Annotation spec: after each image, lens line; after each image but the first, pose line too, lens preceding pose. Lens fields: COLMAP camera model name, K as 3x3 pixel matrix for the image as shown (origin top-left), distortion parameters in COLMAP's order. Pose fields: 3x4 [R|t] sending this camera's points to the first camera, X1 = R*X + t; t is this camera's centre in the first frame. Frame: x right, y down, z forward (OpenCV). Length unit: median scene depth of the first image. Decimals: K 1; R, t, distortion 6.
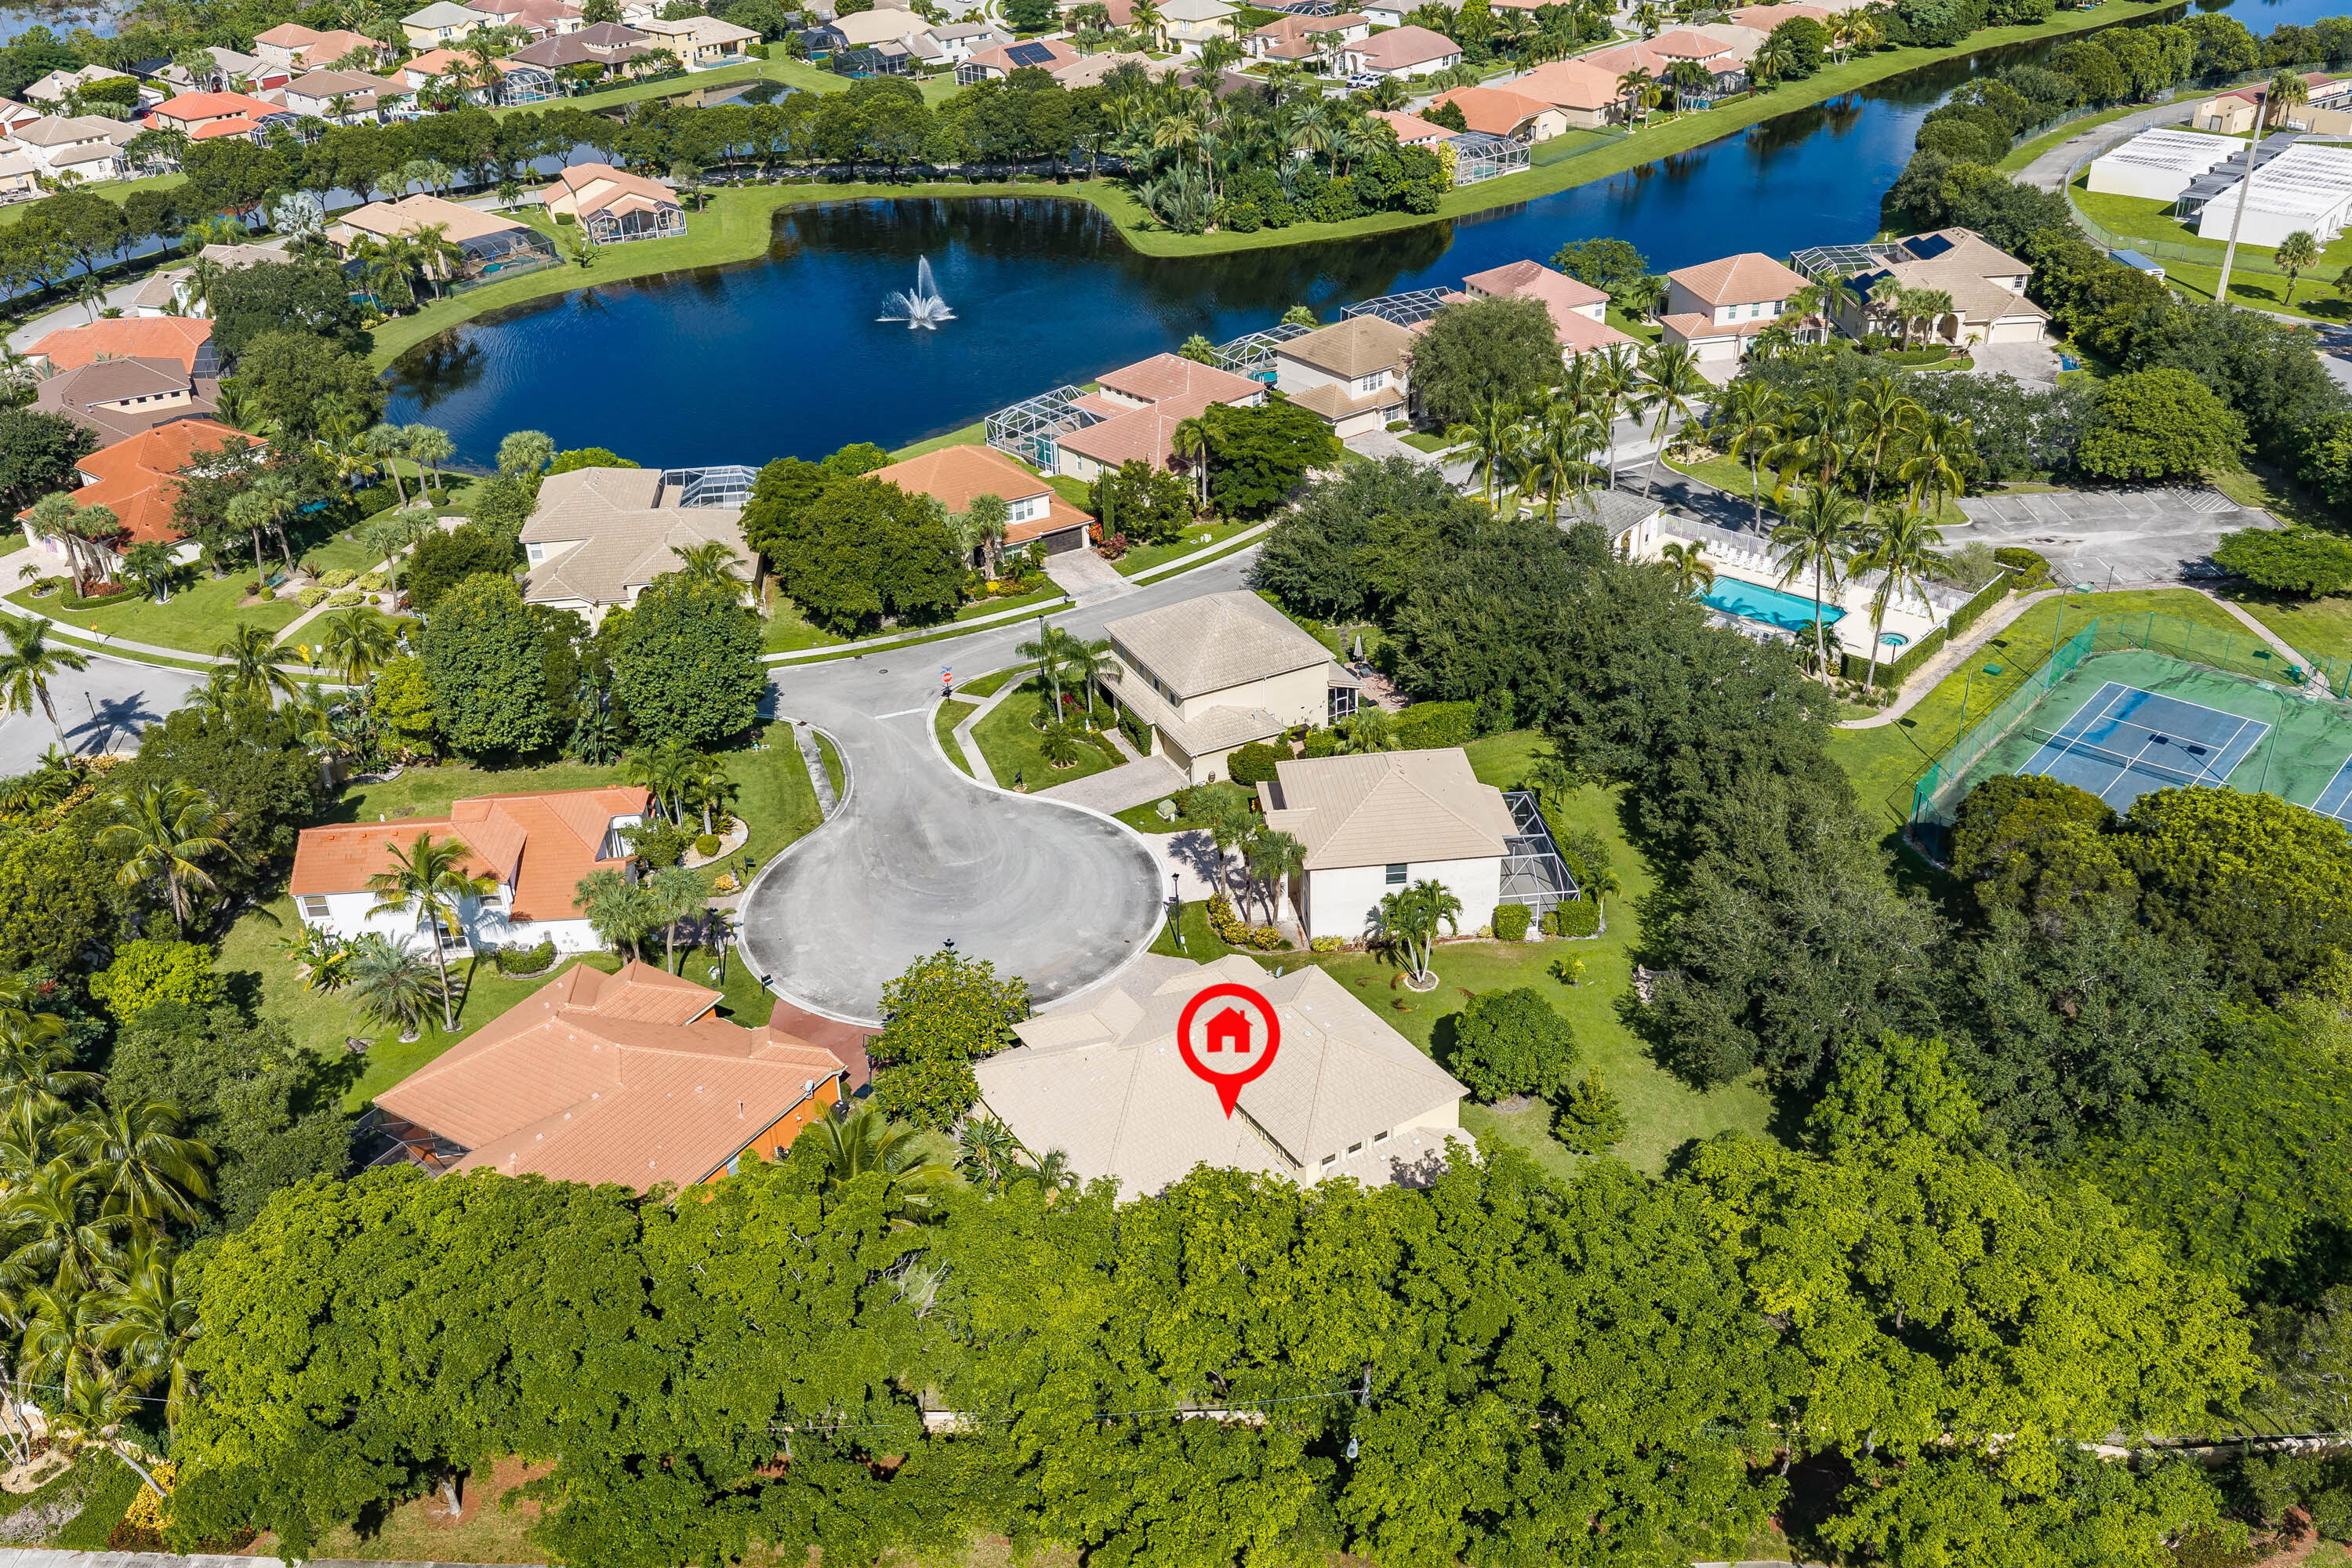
lens RADIAL K [[2028.2, 0, 1176.0], [0, 2028.2, 784.0], [0, 0, 1]] dist [0.001335, -0.012525]
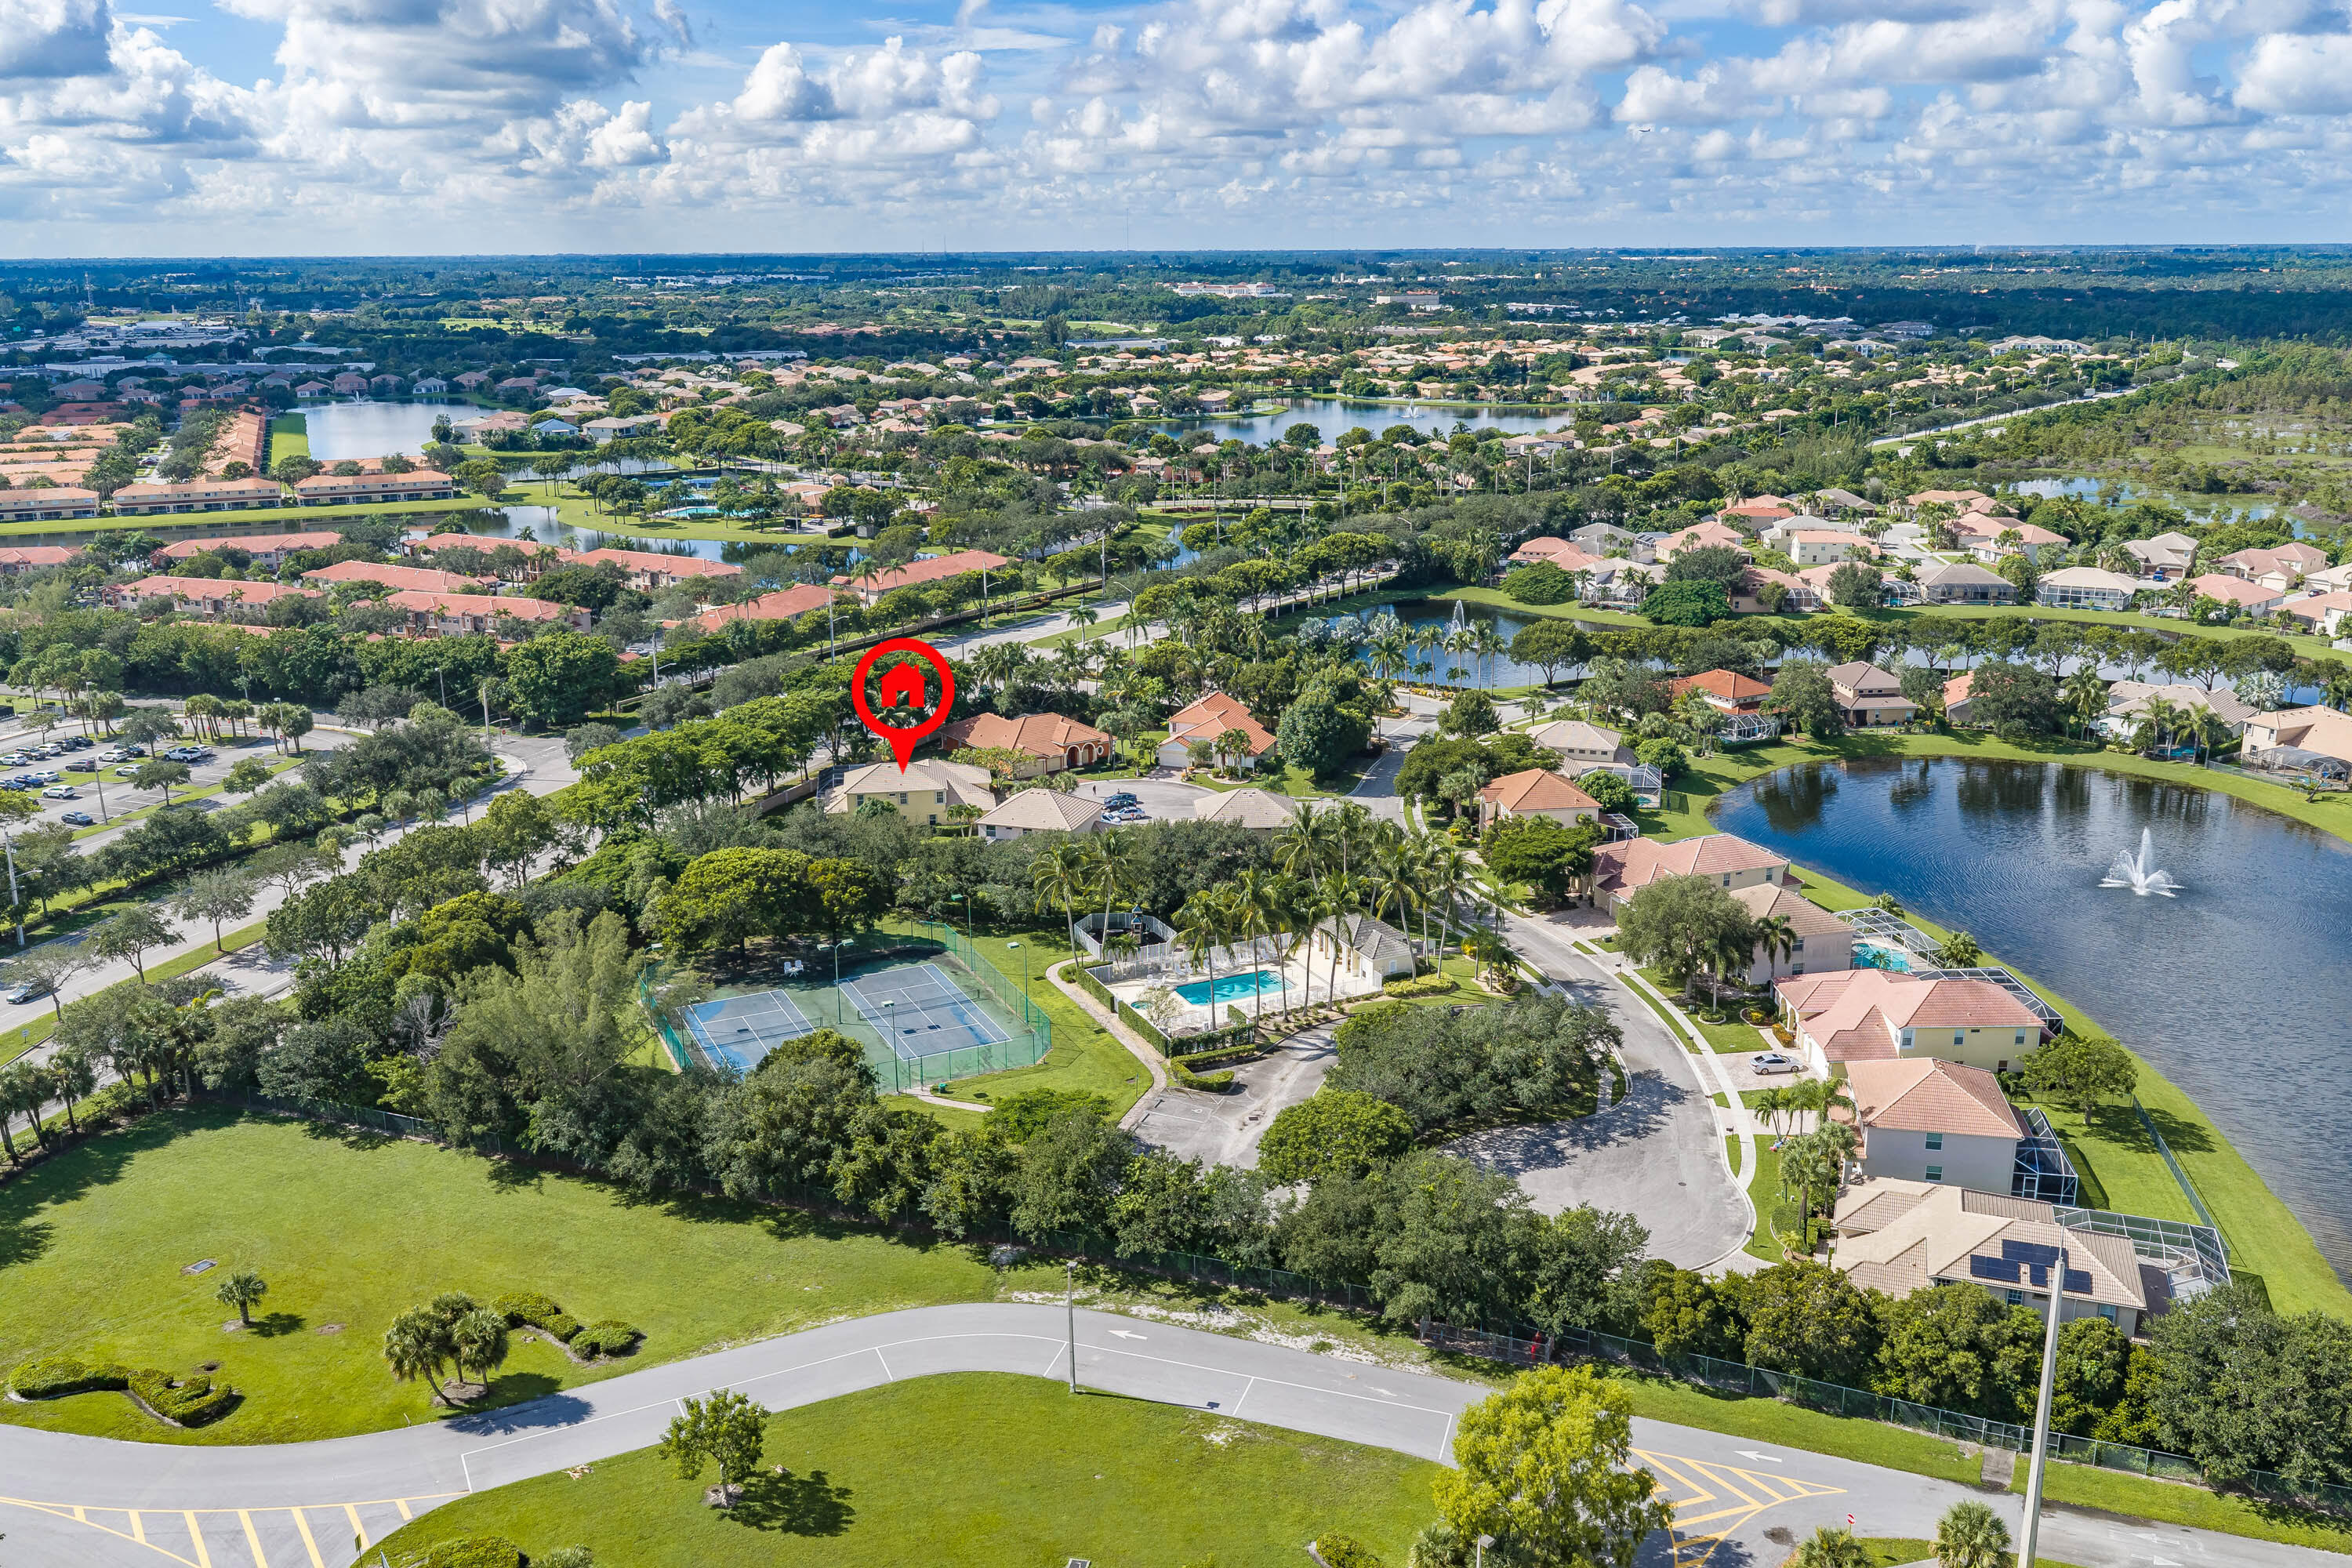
lens RADIAL K [[1919.7, 0, 1176.0], [0, 1919.7, 784.0], [0, 0, 1]] dist [0.000700, -0.007554]
pose [[-0.389148, 0.278064, -0.878205, 1.268442], [-0.447801, 0.776025, 0.444139, -0.677980], [0.805008, 0.566097, -0.177471, 1.037112]]
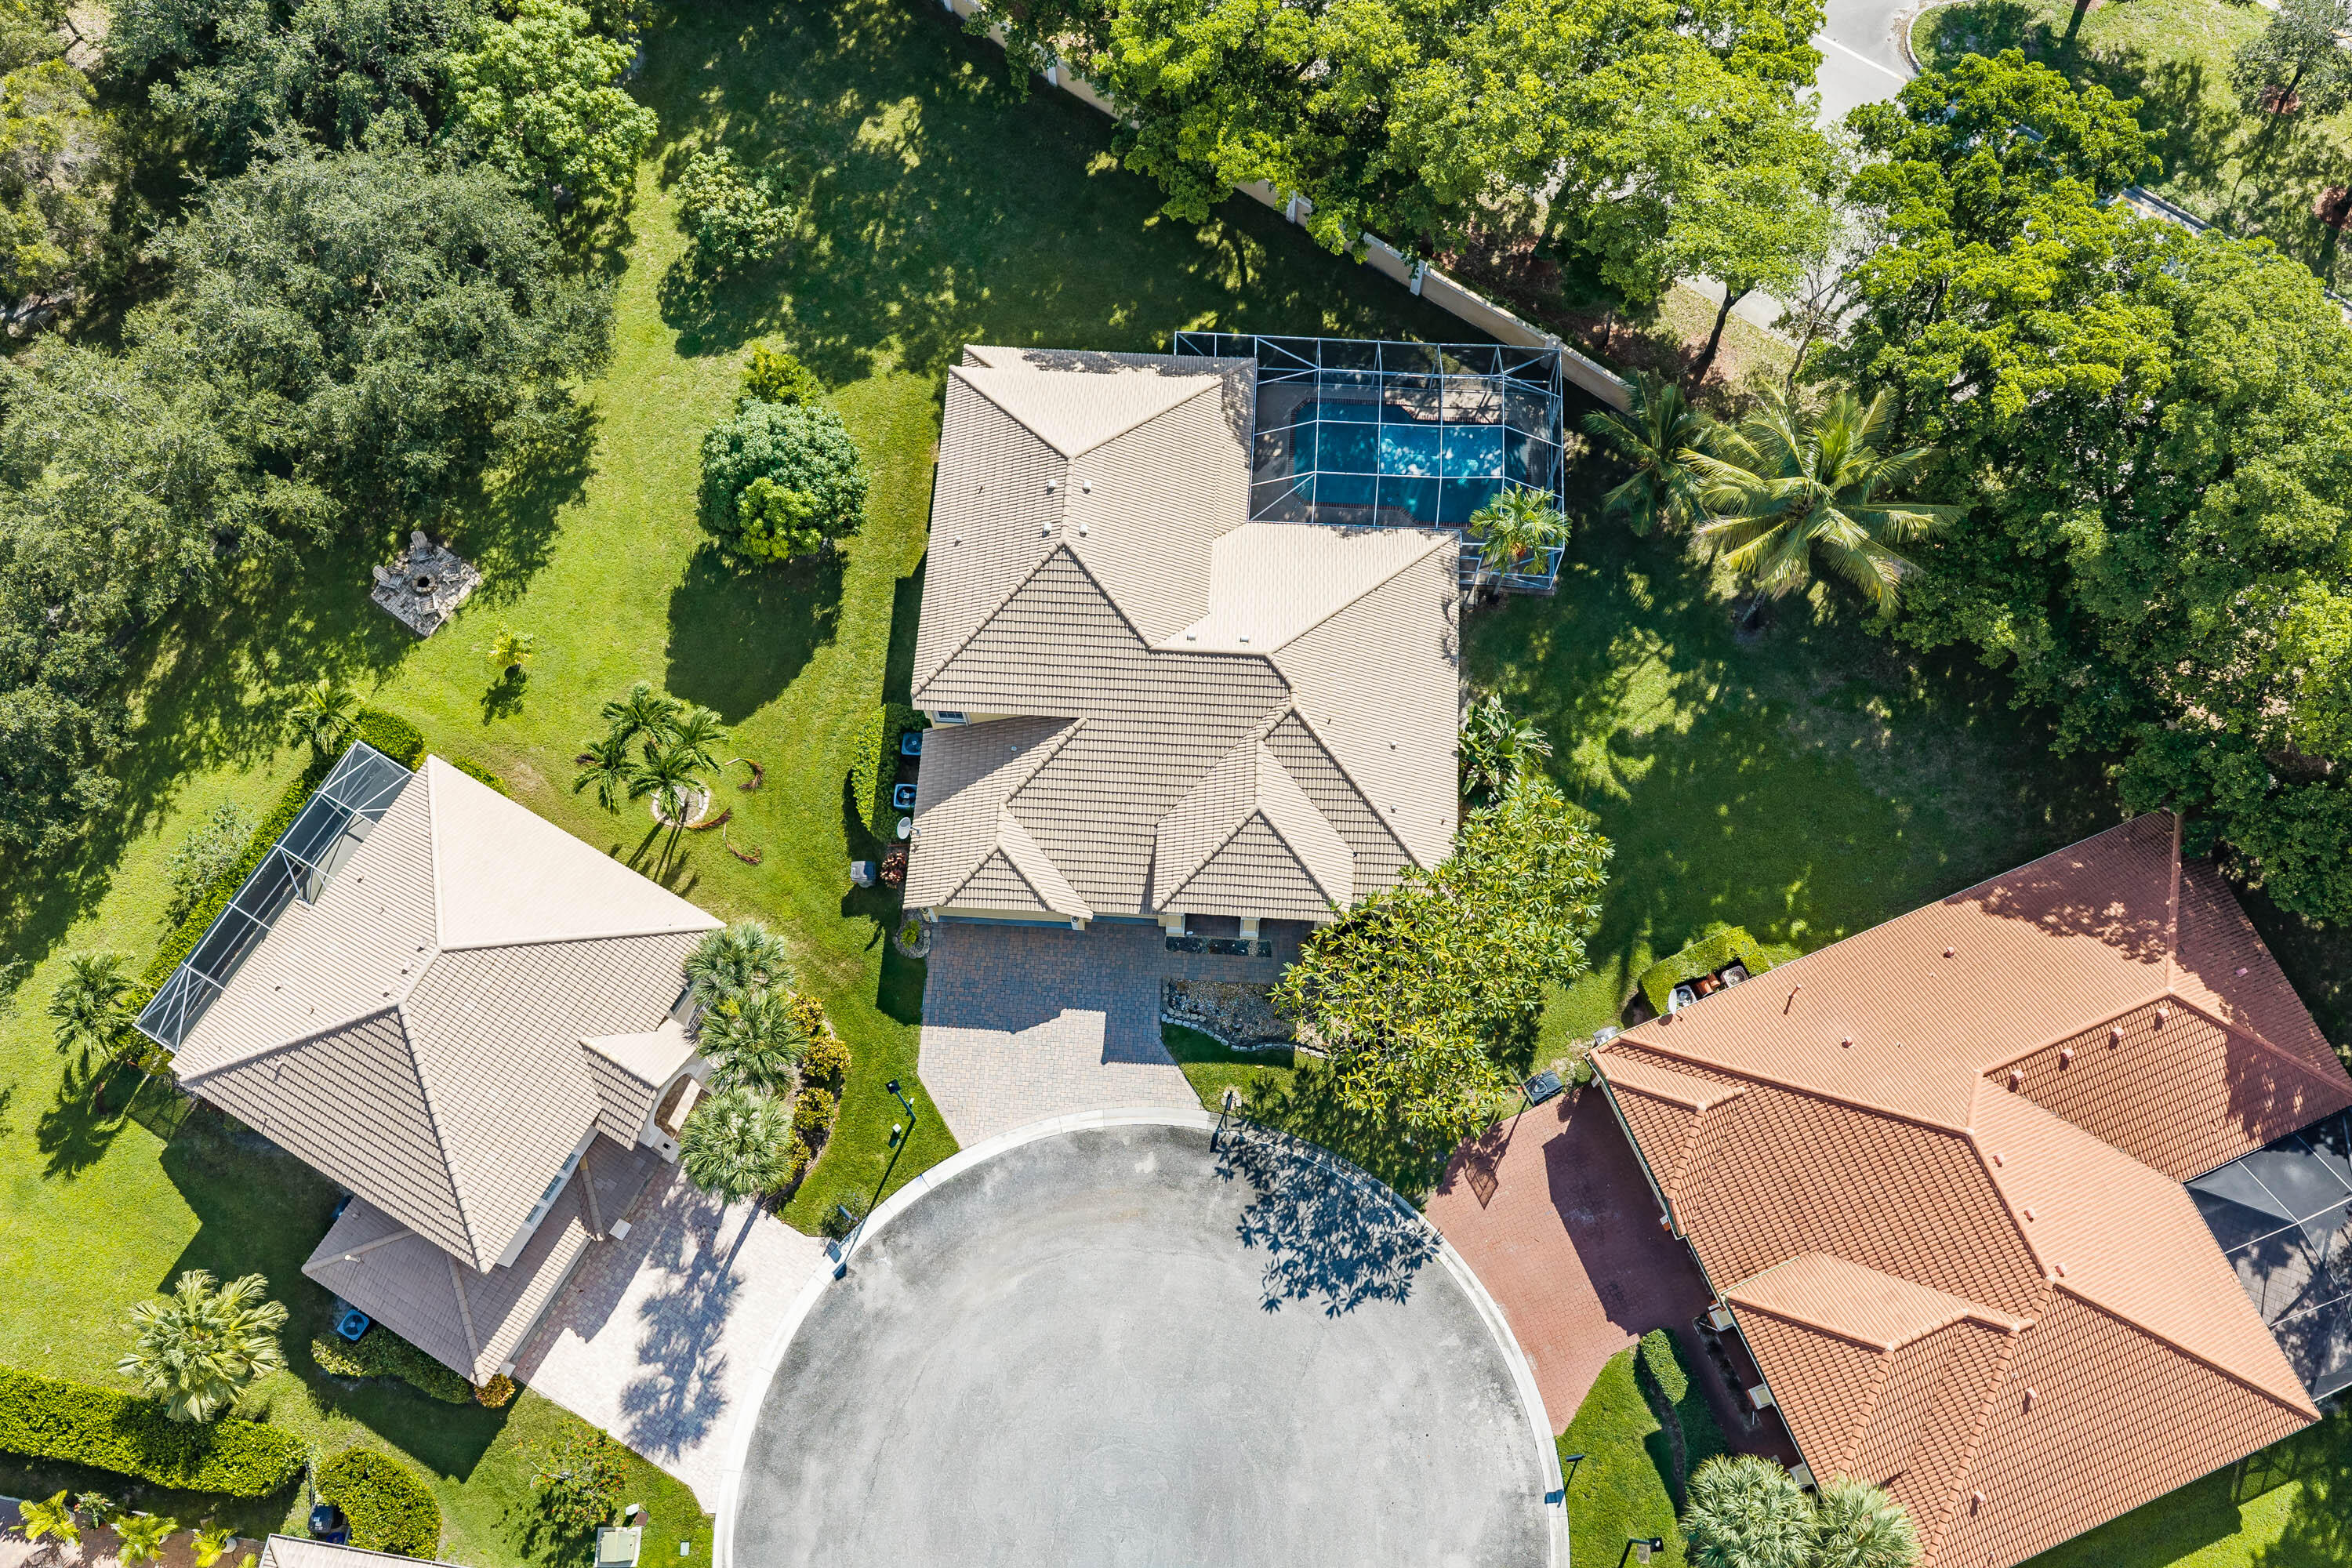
lens RADIAL K [[1930.9, 0, 1196.4], [0, 1930.9, 784.6], [0, 0, 1]] dist [-0.003459, 0.011703]
pose [[-0.820926, -0.521359, 0.232950, -0.100920], [0.305140, -0.055695, 0.950677, -0.290829], [-0.482670, 0.851518, 0.204809, 0.542423]]
